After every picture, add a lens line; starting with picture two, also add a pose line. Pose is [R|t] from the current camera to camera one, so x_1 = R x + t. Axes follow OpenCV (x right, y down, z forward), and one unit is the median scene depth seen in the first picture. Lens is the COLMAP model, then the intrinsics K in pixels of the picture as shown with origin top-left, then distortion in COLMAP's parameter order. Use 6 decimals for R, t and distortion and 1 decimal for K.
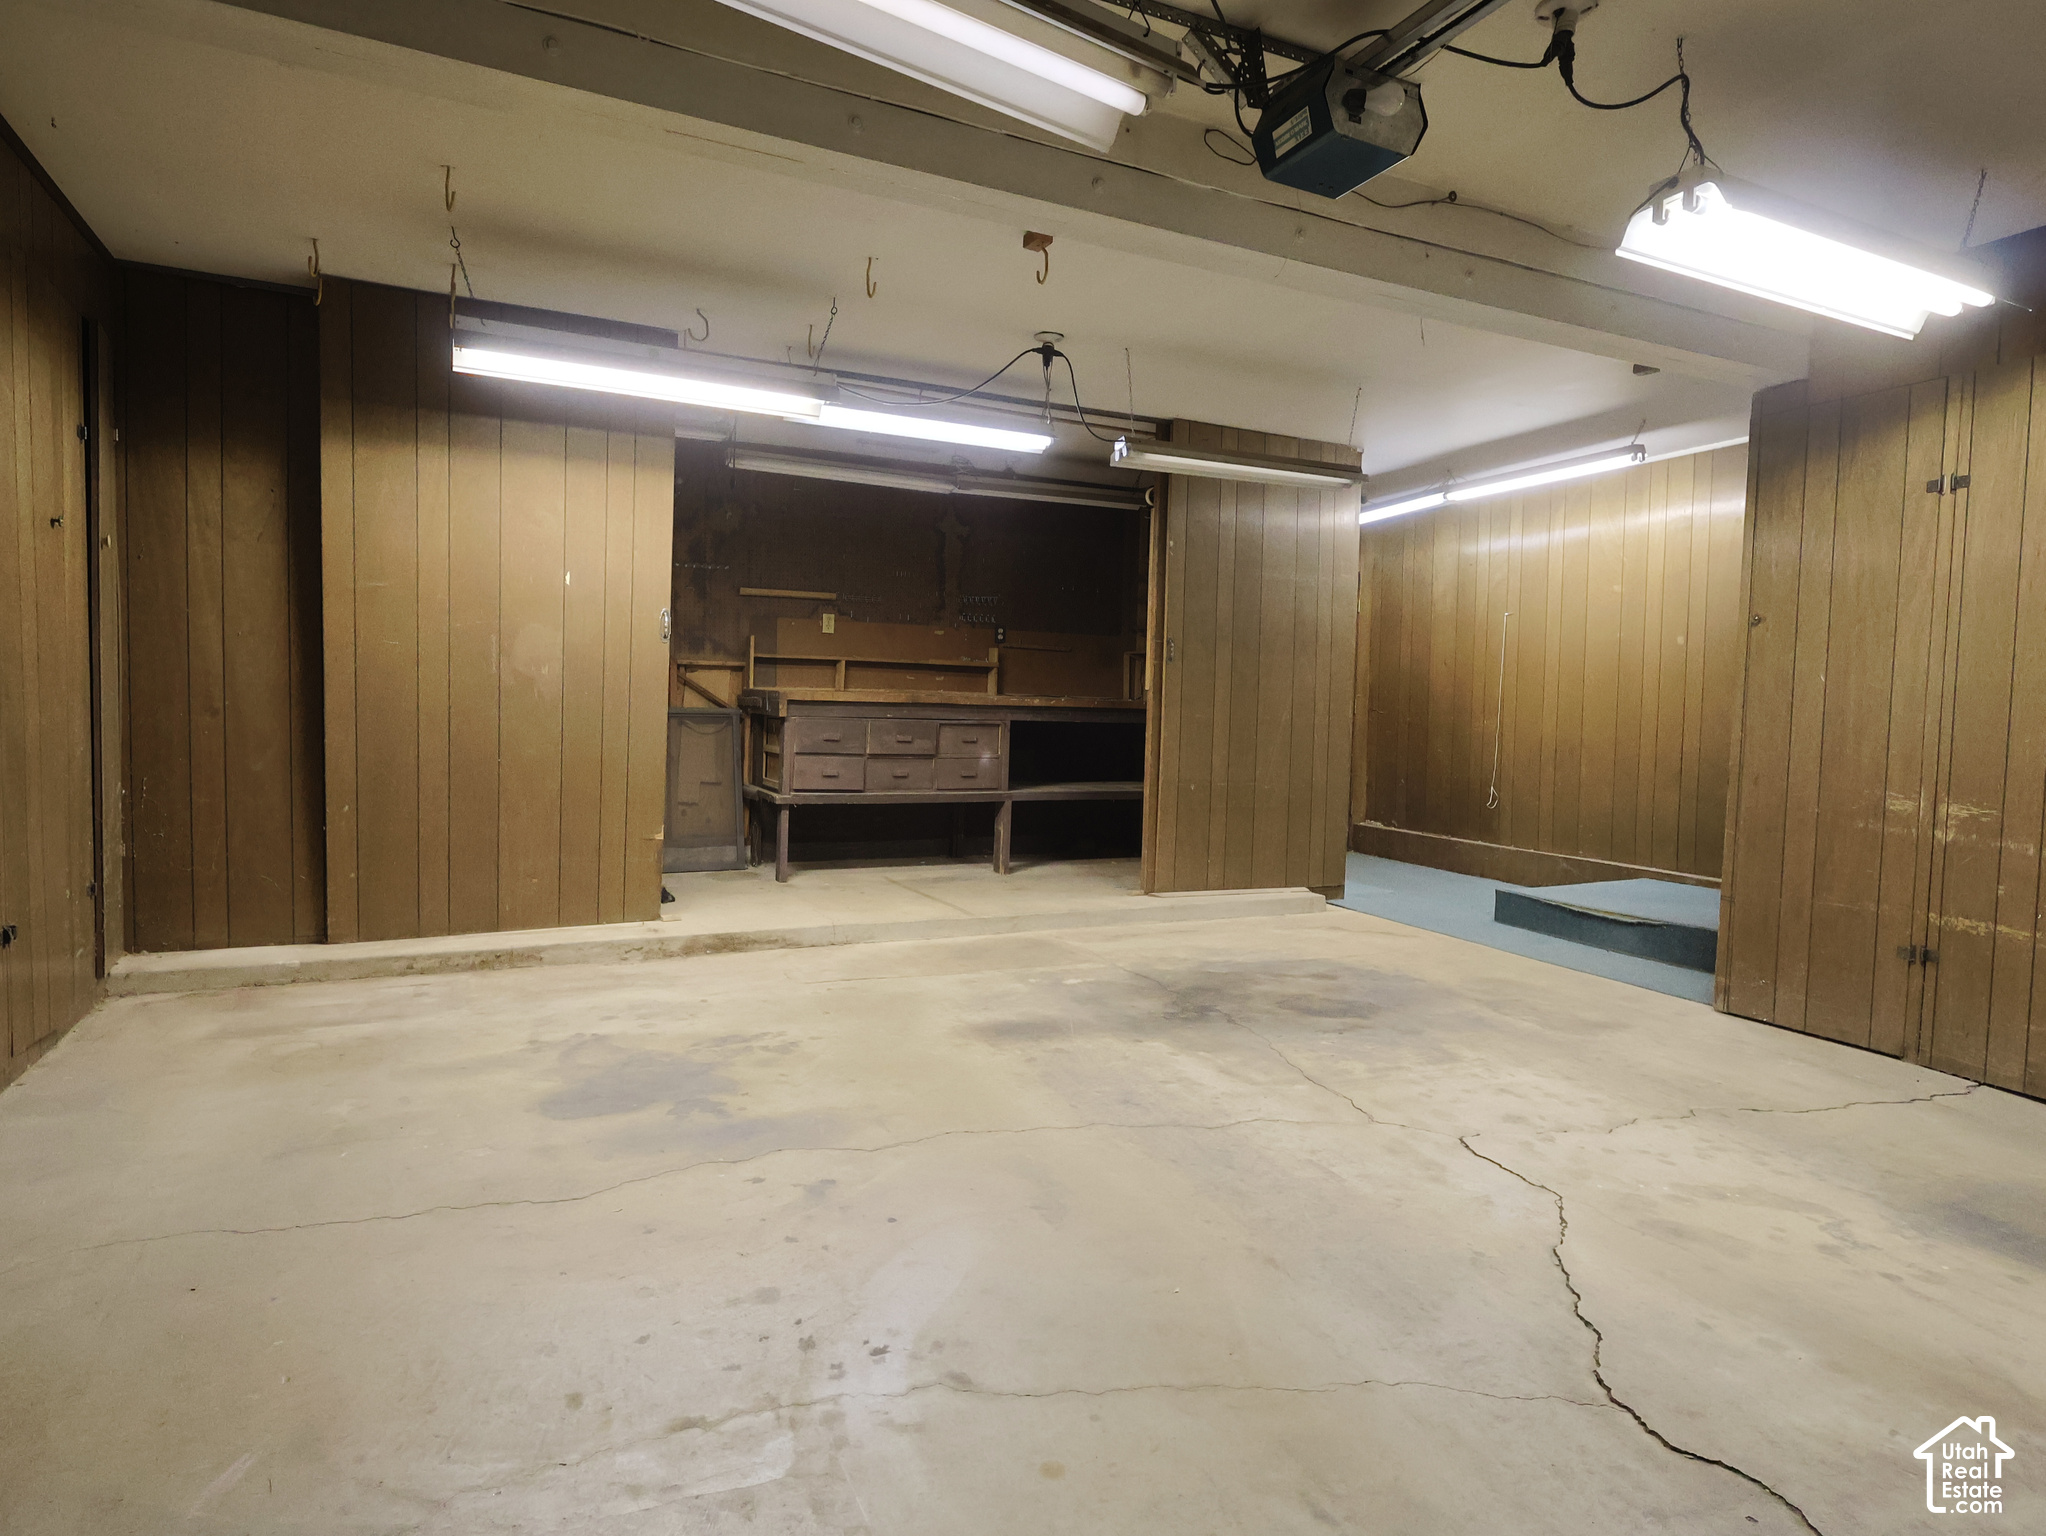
lens RADIAL K [[1148.1, 0, 1023.7], [0, 1148.1, 767.1], [0, 0, 1]] dist [0.004607, 0.000601]
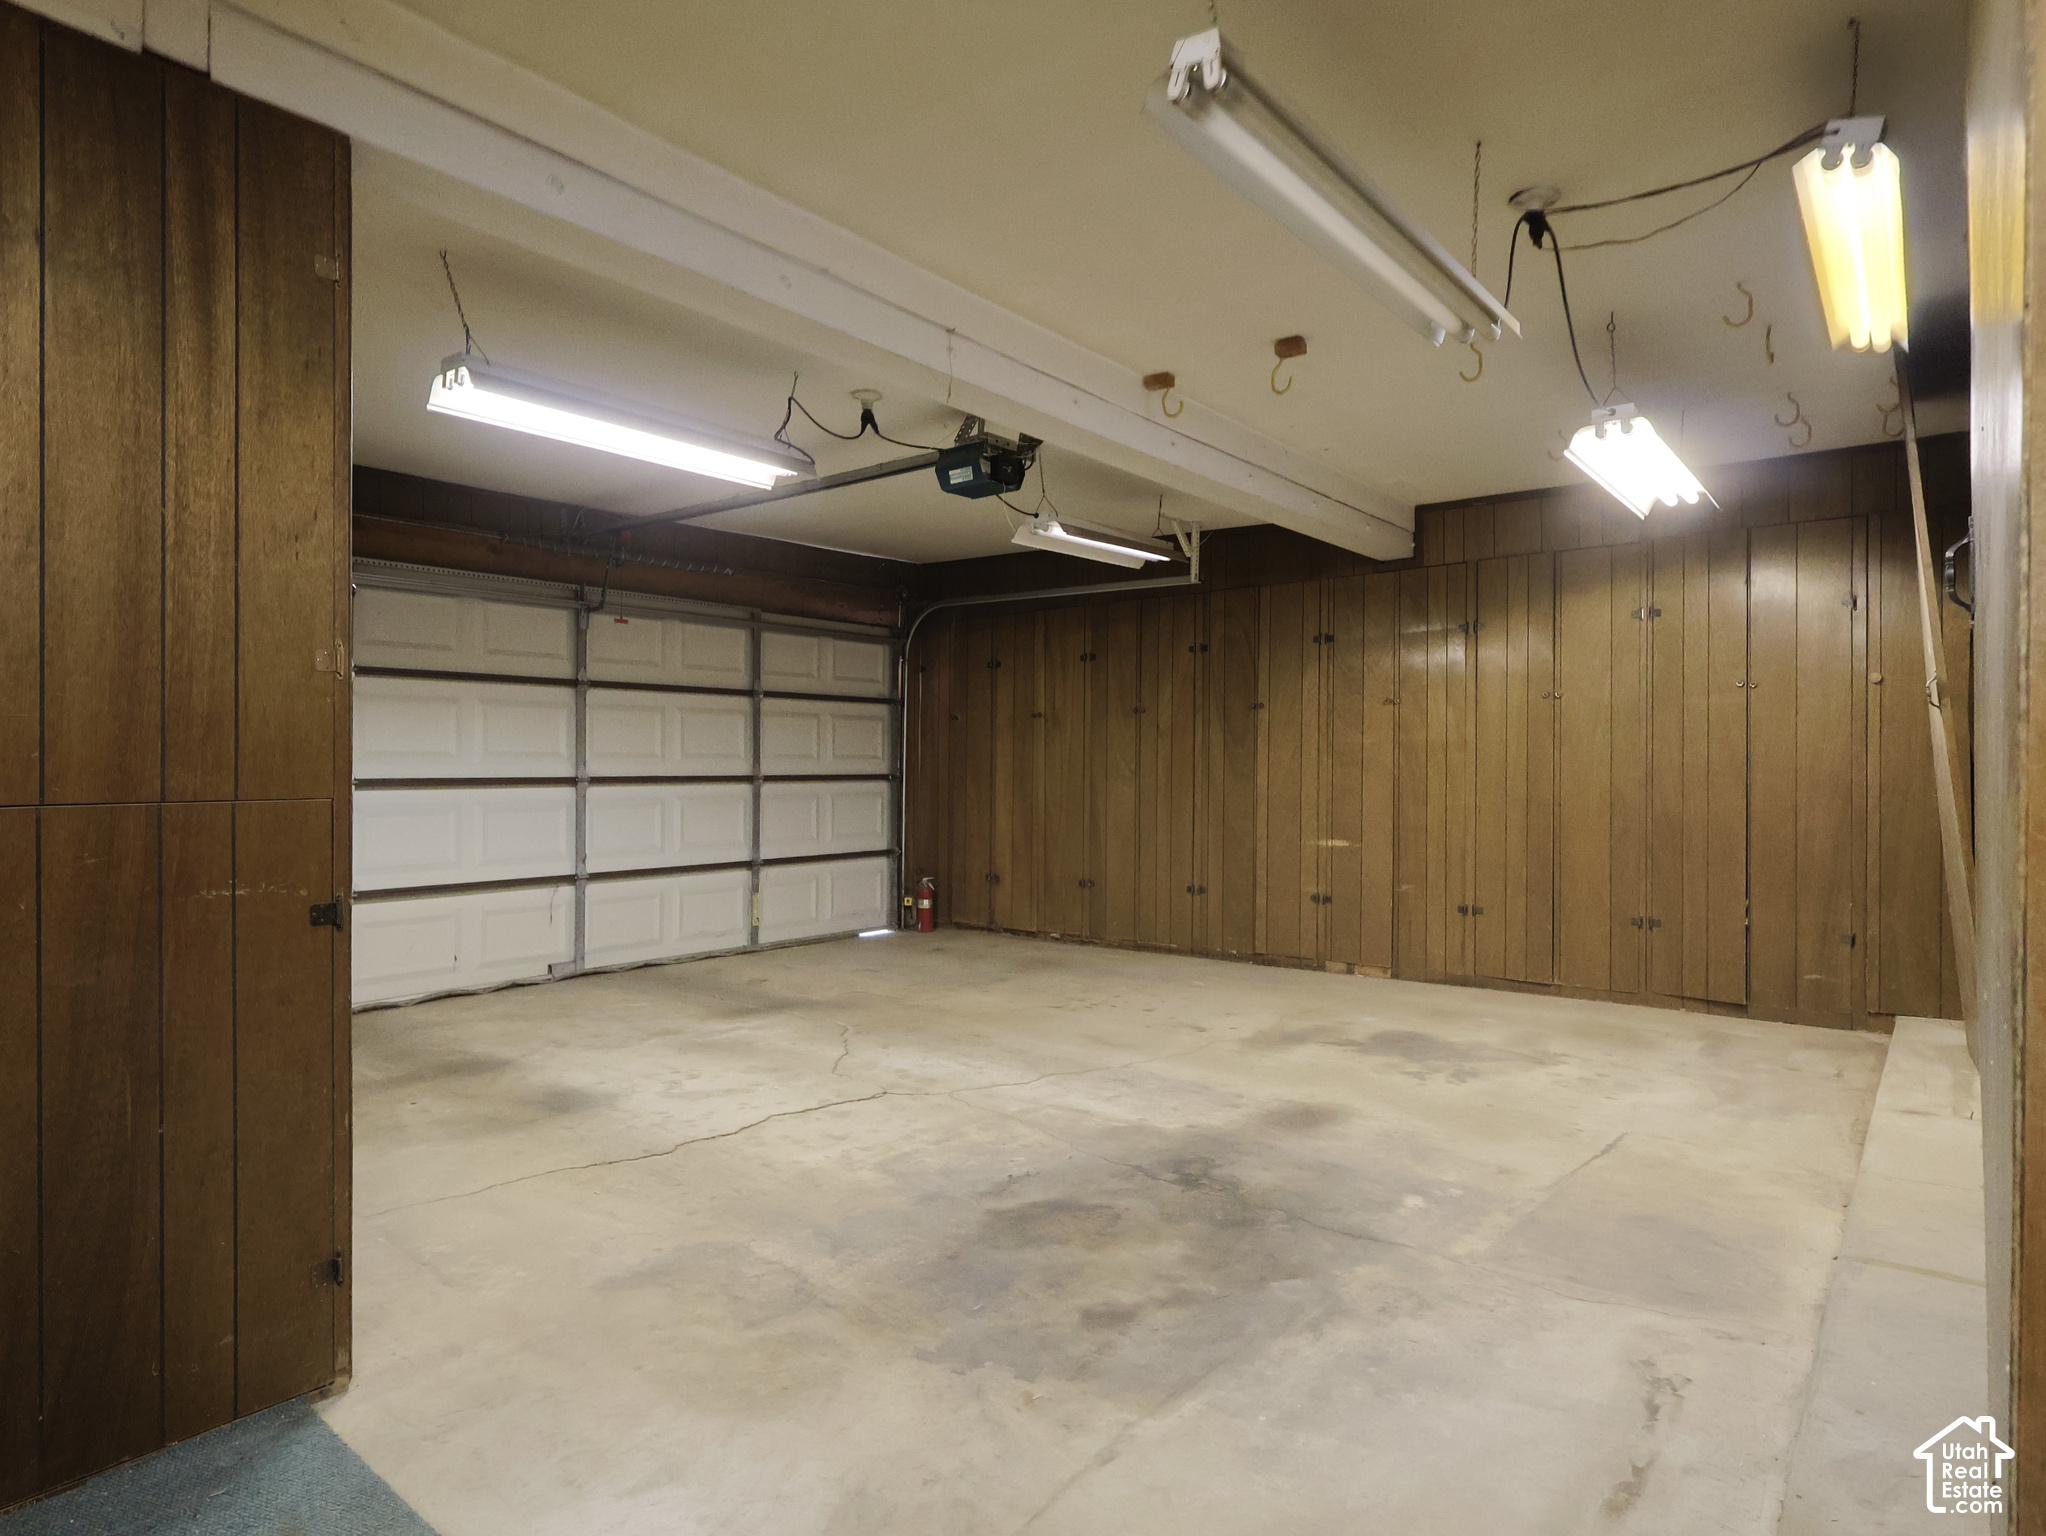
lens RADIAL K [[1148.1, 0, 1022.7], [0, 1148.1, 768.3], [0, 0, 1]] dist [0.004607, 0.000601]
pose [[-0.904285, -0.033068, -0.425647, 0.685945], [-0.053371, 0.997931, 0.035859, -0.097756], [0.423581, 0.055144, -0.904178, 1.891795]]
